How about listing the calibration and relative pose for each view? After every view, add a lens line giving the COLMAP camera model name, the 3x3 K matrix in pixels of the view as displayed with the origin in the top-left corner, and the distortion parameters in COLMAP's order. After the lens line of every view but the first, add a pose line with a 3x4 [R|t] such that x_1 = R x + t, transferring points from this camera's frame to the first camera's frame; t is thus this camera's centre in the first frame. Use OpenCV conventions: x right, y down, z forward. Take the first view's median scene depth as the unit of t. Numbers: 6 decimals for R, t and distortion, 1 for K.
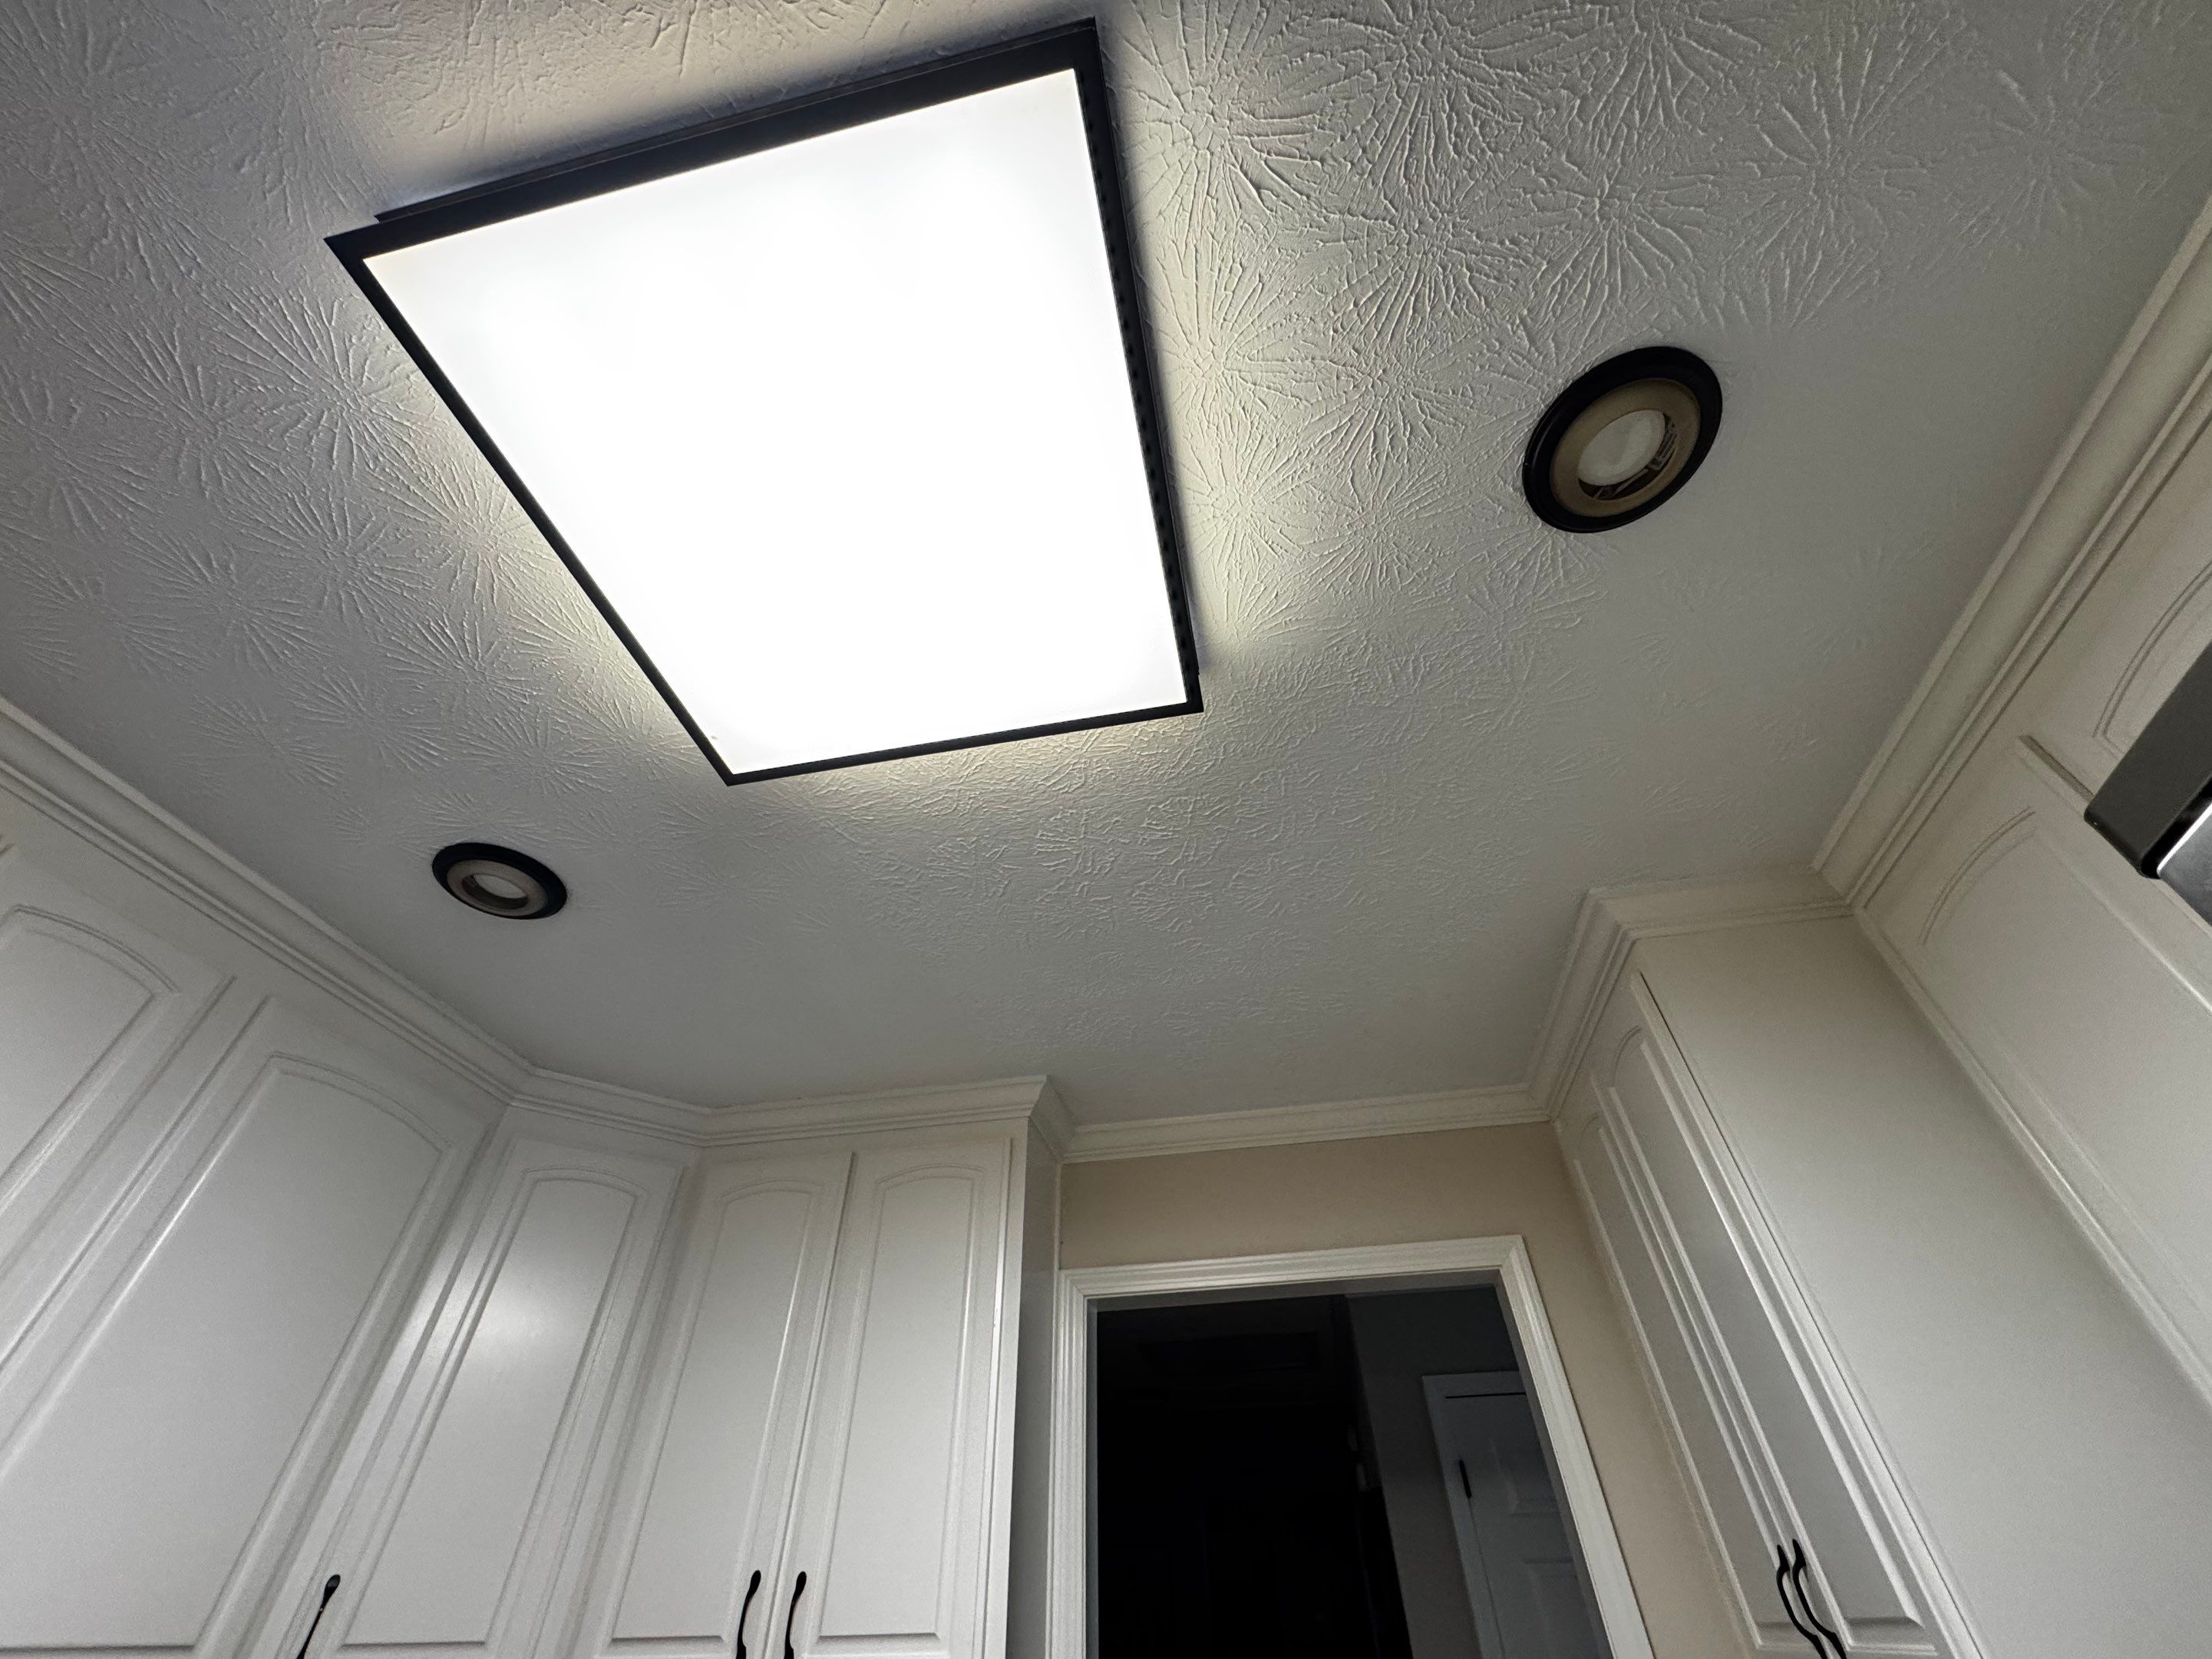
lens RADIAL K [[872.8, 0, 1106.0], [0, 872.8, 829.5], [0, 0, 1]] dist [-0.004337, -0.000015]
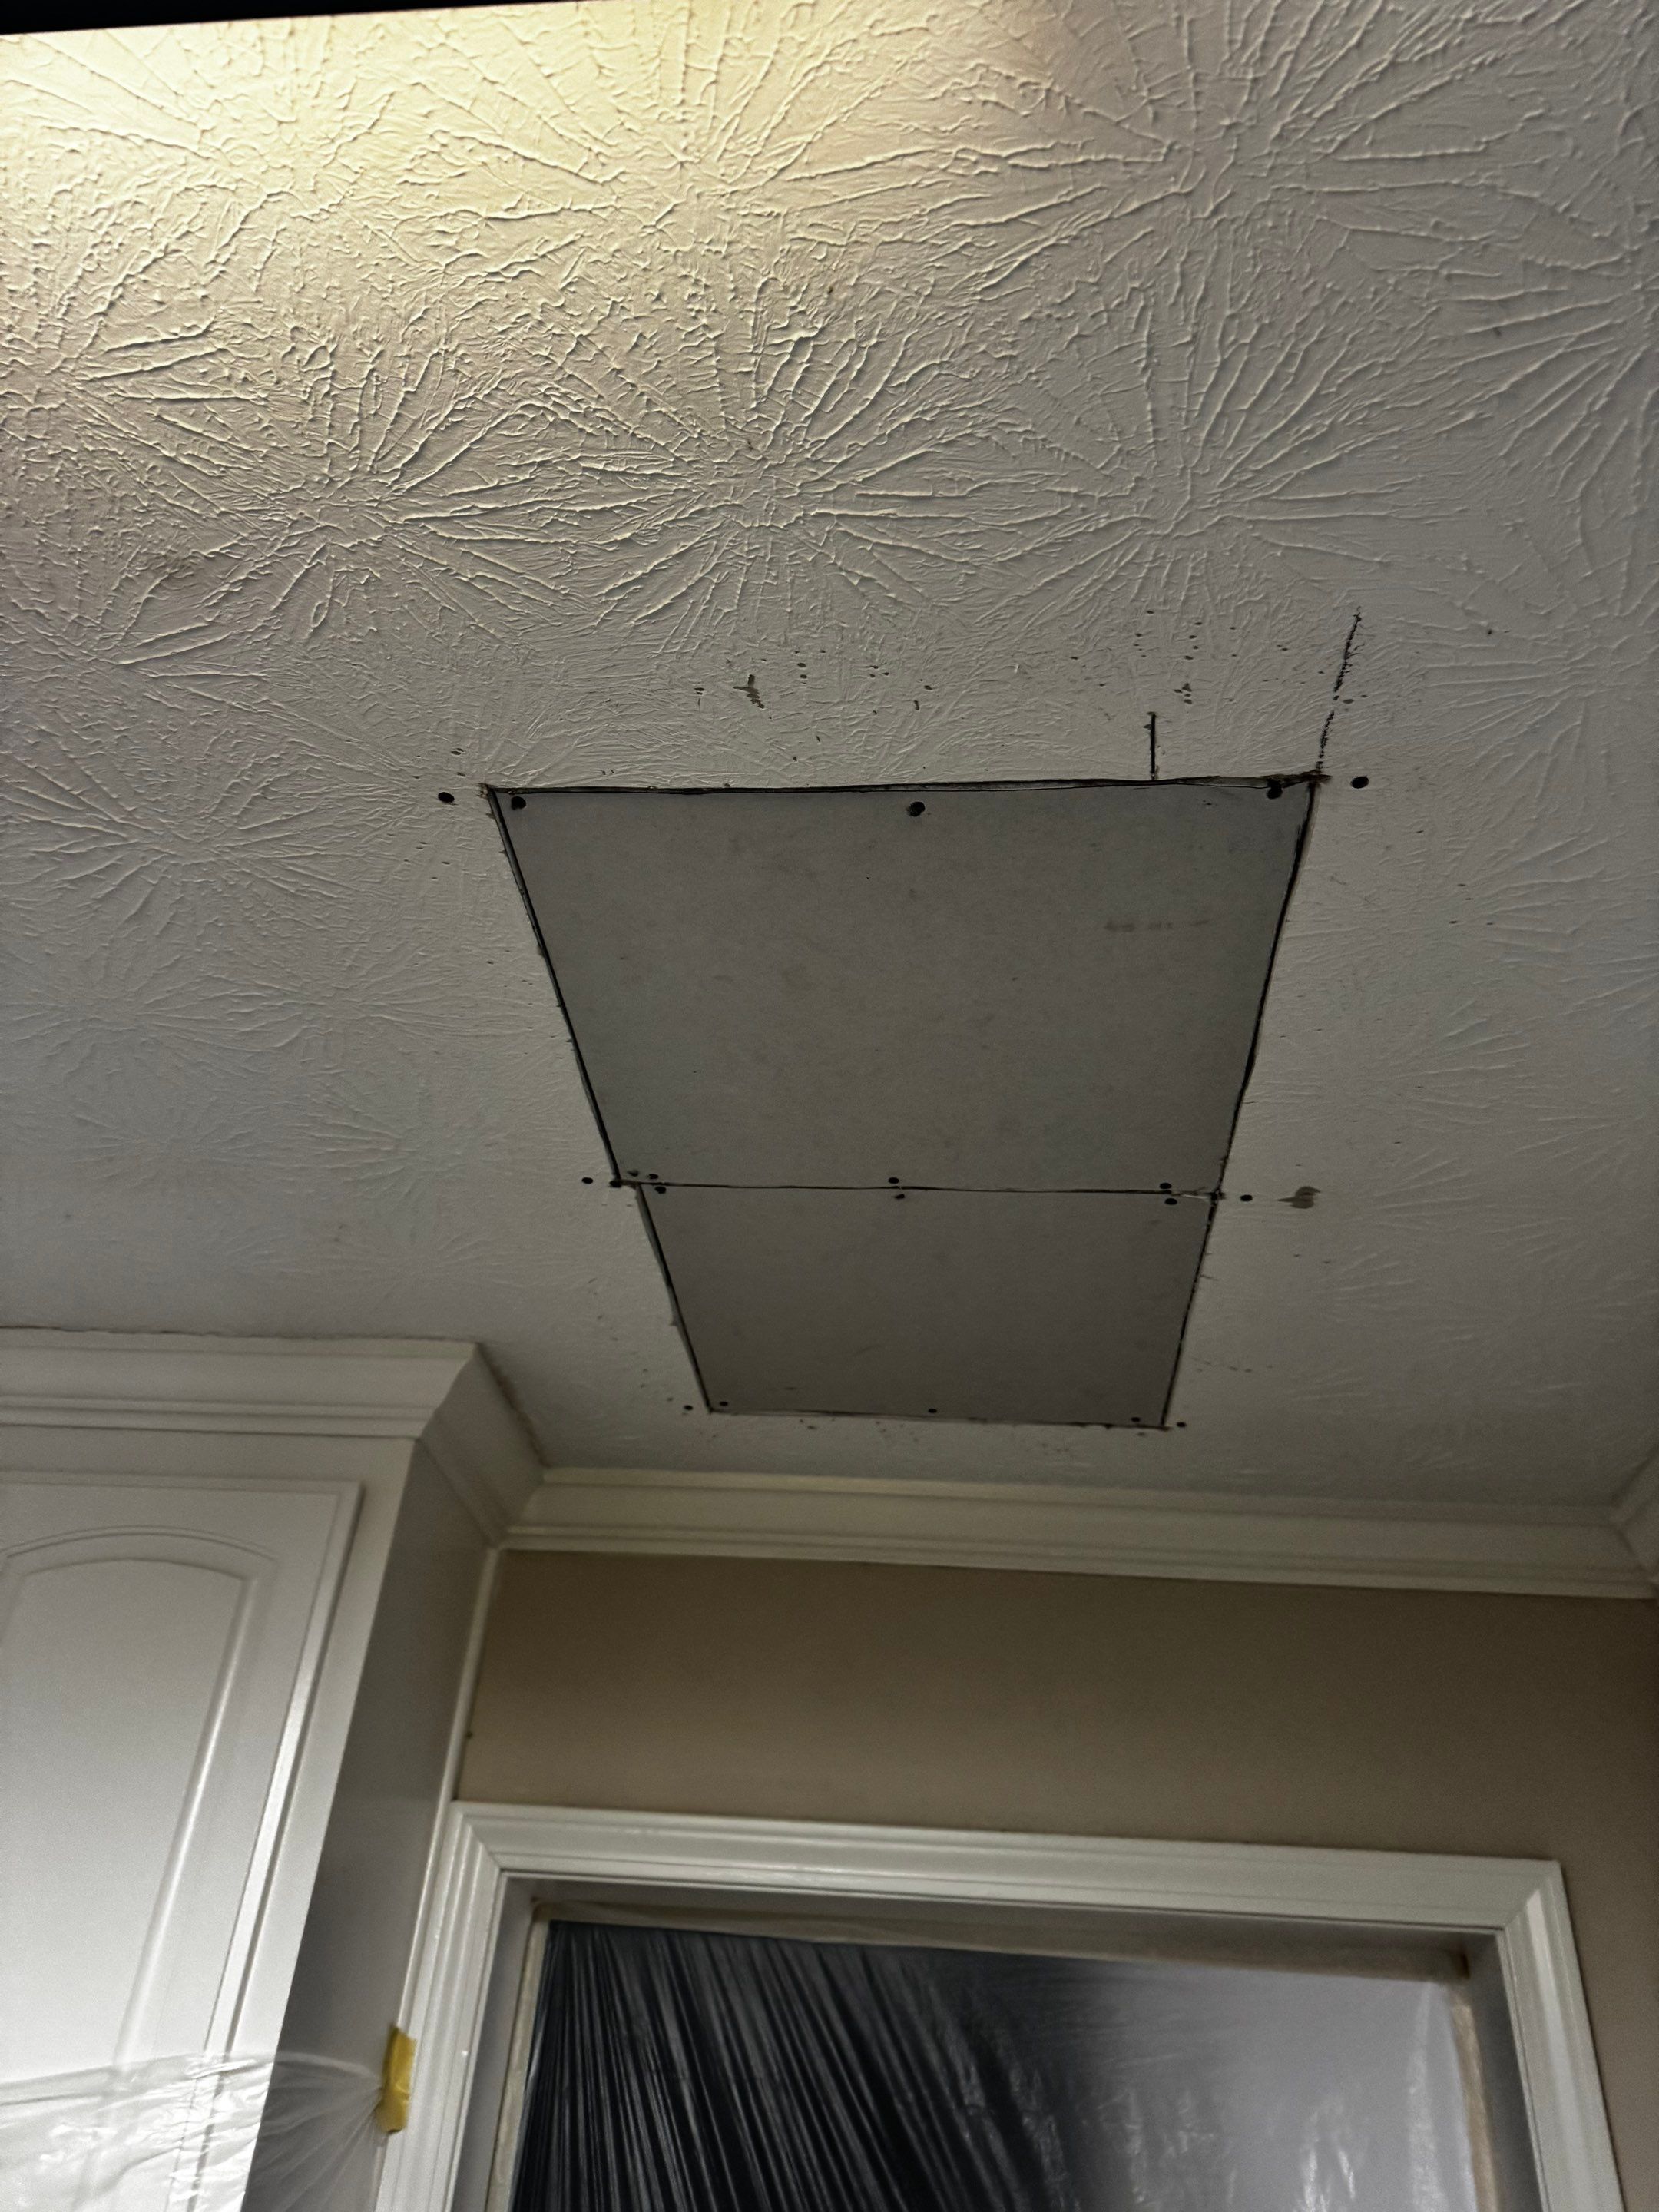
lens RADIAL K [[1577.4, 0, 820.3], [0, 1577.4, 1102.5], [0, 0, 1]] dist [0.000052, 0.001006]
pose [[0.989168, 0.137138, 0.052338, 0.047338], [-0.142818, 0.981515, 0.127400, 0.079568], [-0.033899, -0.133495, 0.990470, 0.395658]]
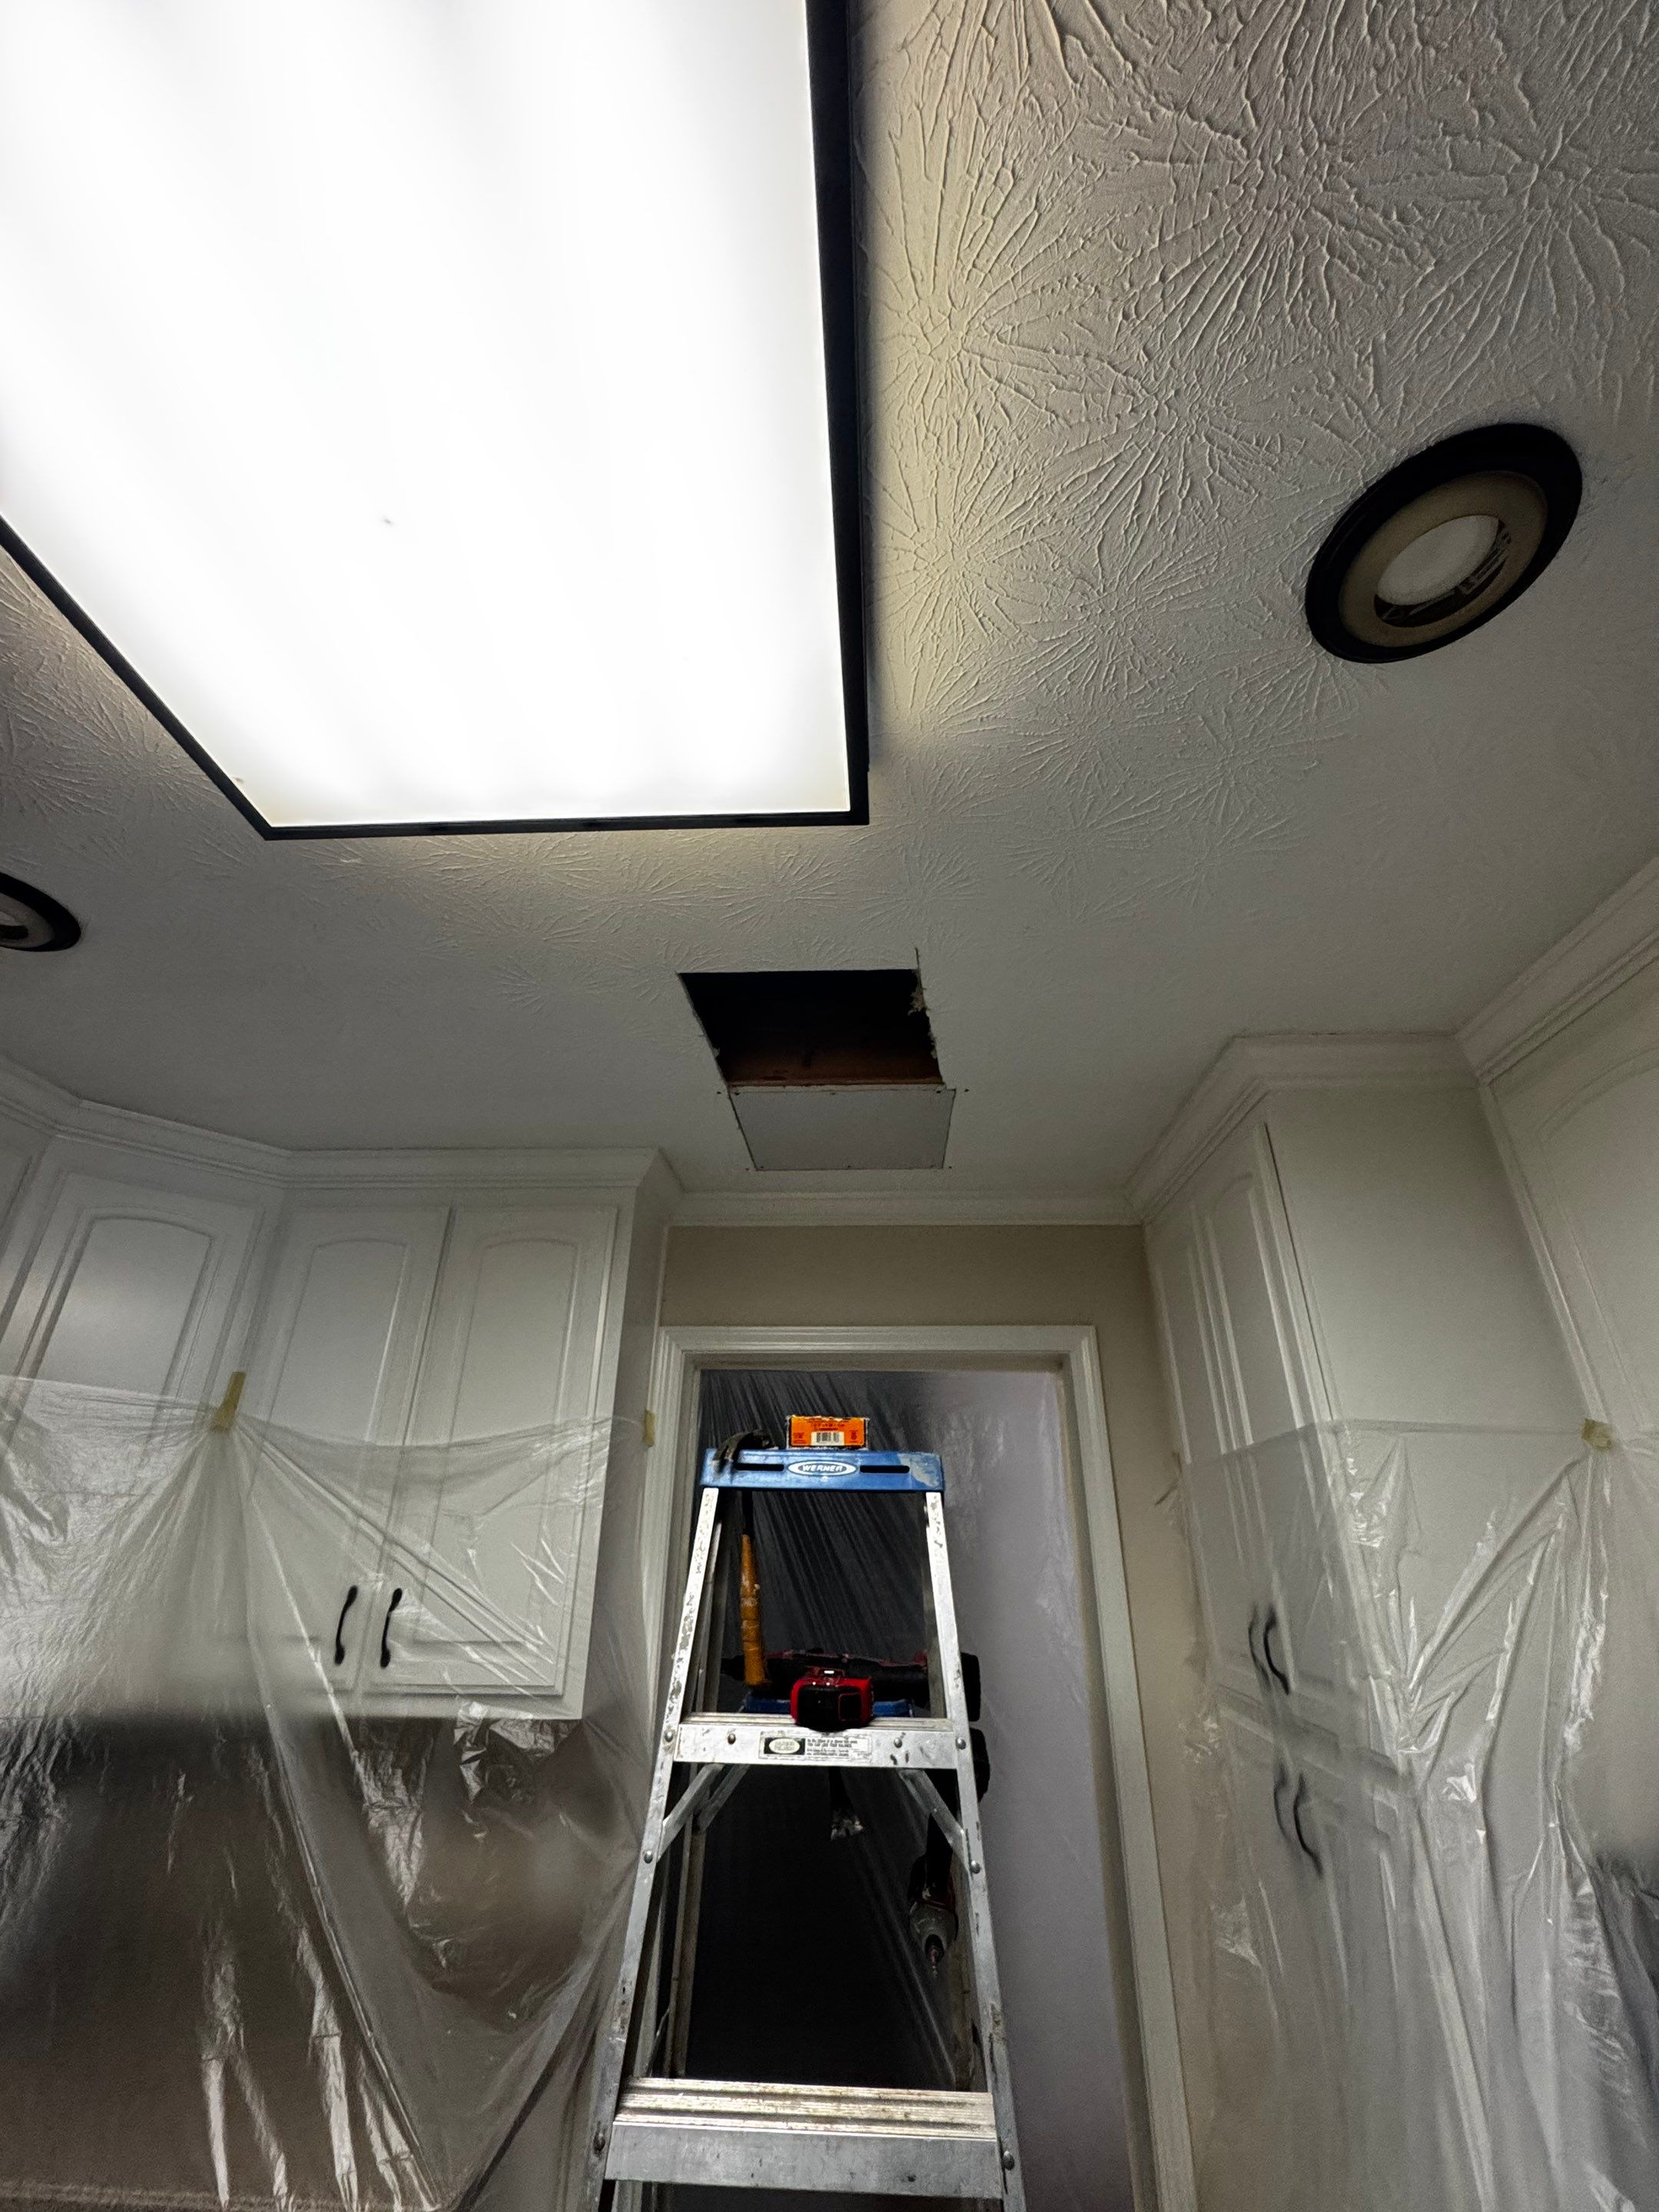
lens RADIAL K [[879.8, 0, 831.2], [0, 879.8, 1107.4], [0, 0, 1]] dist [-0.002074, 0.000061]
pose [[0.988994, 0.084586, 0.121390, -0.001188], [-0.117039, 0.949186, 0.292144, -0.090958], [-0.090510, -0.303136, 0.948639, 0.098897]]
